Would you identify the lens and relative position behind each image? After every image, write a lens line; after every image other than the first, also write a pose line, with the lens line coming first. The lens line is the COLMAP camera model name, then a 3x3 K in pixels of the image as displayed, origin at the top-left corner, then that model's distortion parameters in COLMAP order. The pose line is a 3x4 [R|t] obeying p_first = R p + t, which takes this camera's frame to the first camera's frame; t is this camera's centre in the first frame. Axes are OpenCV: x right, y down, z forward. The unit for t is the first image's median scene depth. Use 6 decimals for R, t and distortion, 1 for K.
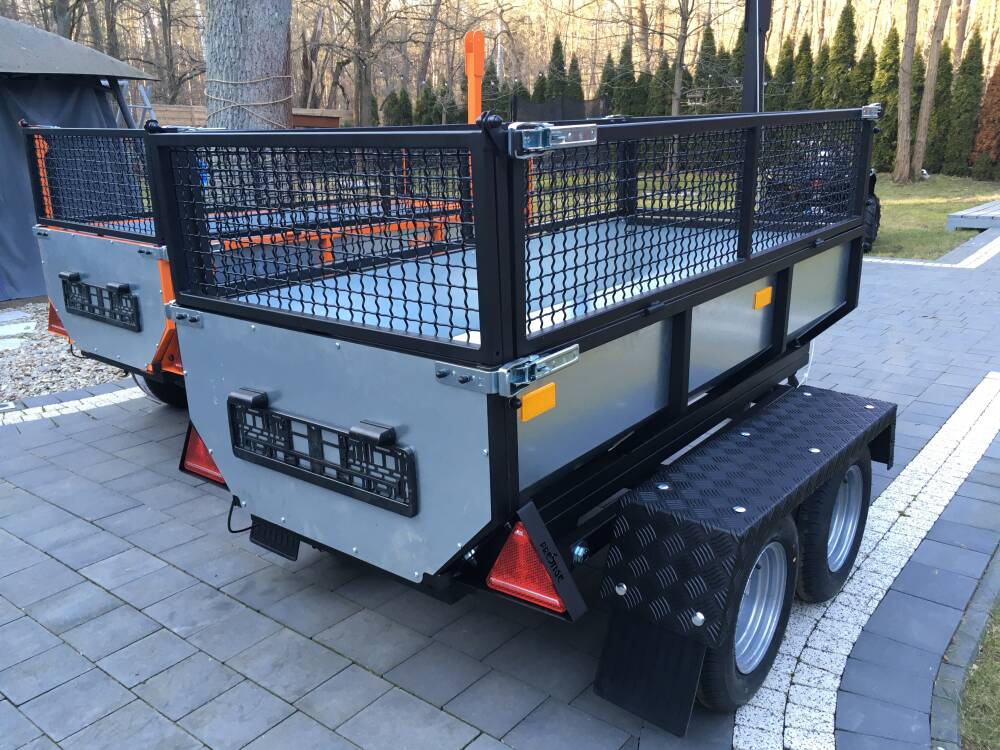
lens RADIAL K [[844.1, 0, 501.8], [0, 844.1, 378.1], [0, 0, 1]] dist [0.075398, -0.089410]
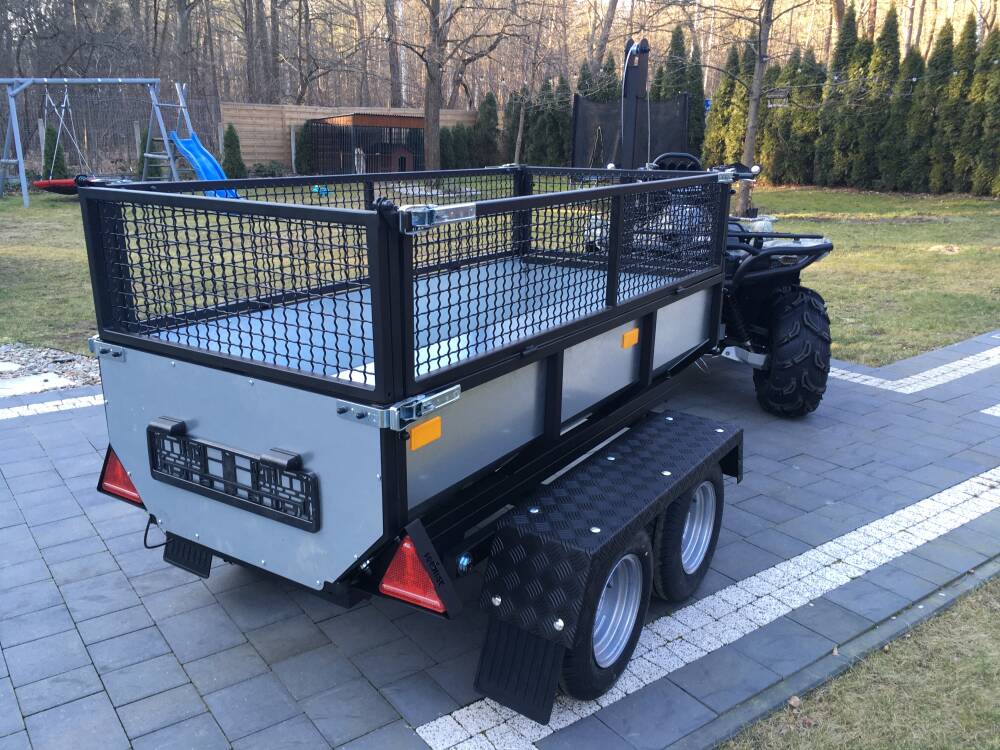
lens RADIAL K [[863.8, 0, 500.0], [0, 863.8, 375.0], [0, 0, 1]] dist [0.068686, -0.095686]
pose [[0.995496, 0.011321, 0.094122, 0.029170], [-0.009784, 0.999811, -0.016773, -0.030914], [-0.094294, 0.015777, 0.995419, -0.190896]]
